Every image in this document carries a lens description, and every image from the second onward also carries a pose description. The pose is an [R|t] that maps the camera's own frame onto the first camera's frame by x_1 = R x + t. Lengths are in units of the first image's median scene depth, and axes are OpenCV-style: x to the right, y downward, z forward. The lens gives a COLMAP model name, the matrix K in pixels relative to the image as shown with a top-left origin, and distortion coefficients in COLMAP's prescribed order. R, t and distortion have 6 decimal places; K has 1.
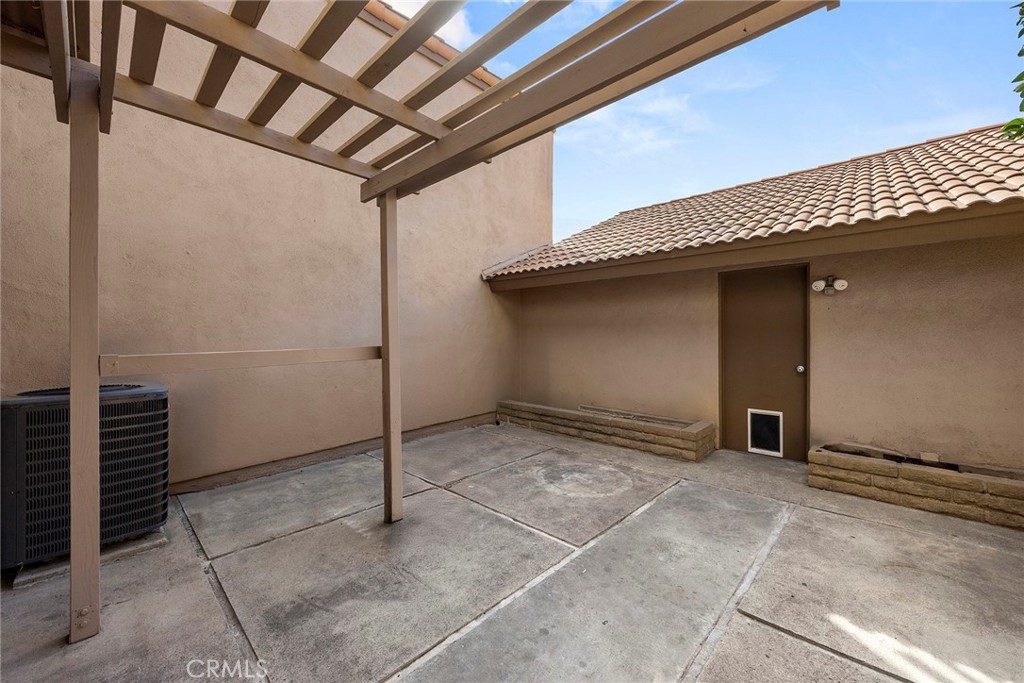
lens RADIAL K [[392.4, 0, 512.0], [0, 392.4, 341.5], [0, 0, 1]] dist [-0.003093, -0.000230]
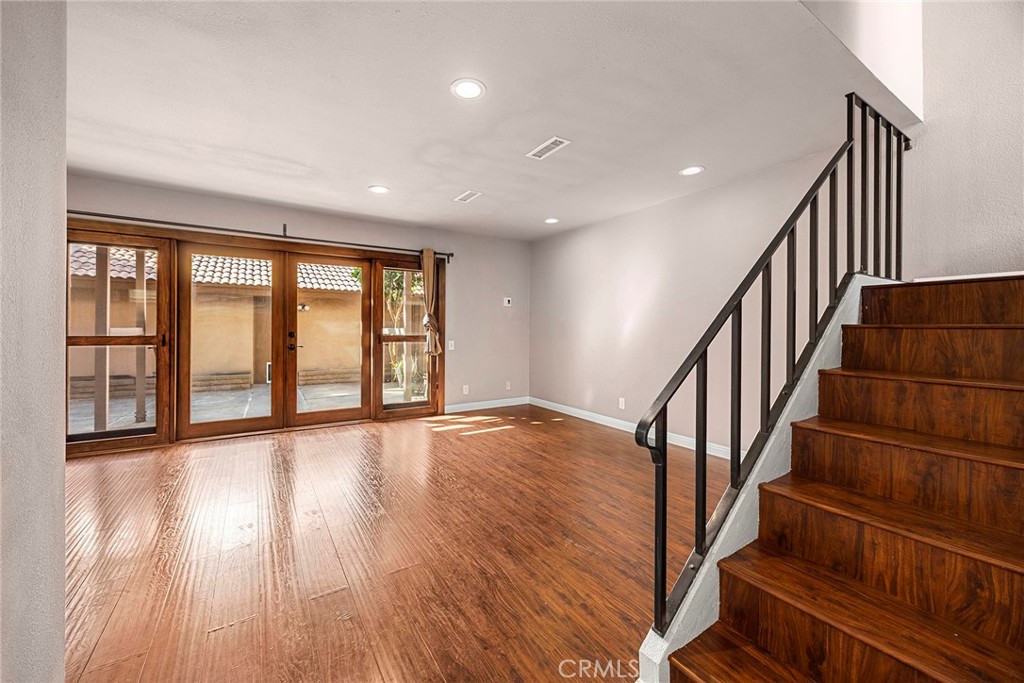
lens RADIAL K [[393.8, 0, 509.6], [0, 393.8, 327.7], [0, 0, 1]] dist [-0.000329, 0.000006]
pose [[0.253974, 0.012948, 0.967124, -1.386706], [0.015950, 0.999718, -0.017573, 0.055526], [-0.967080, 0.019889, 0.253696, -0.993039]]
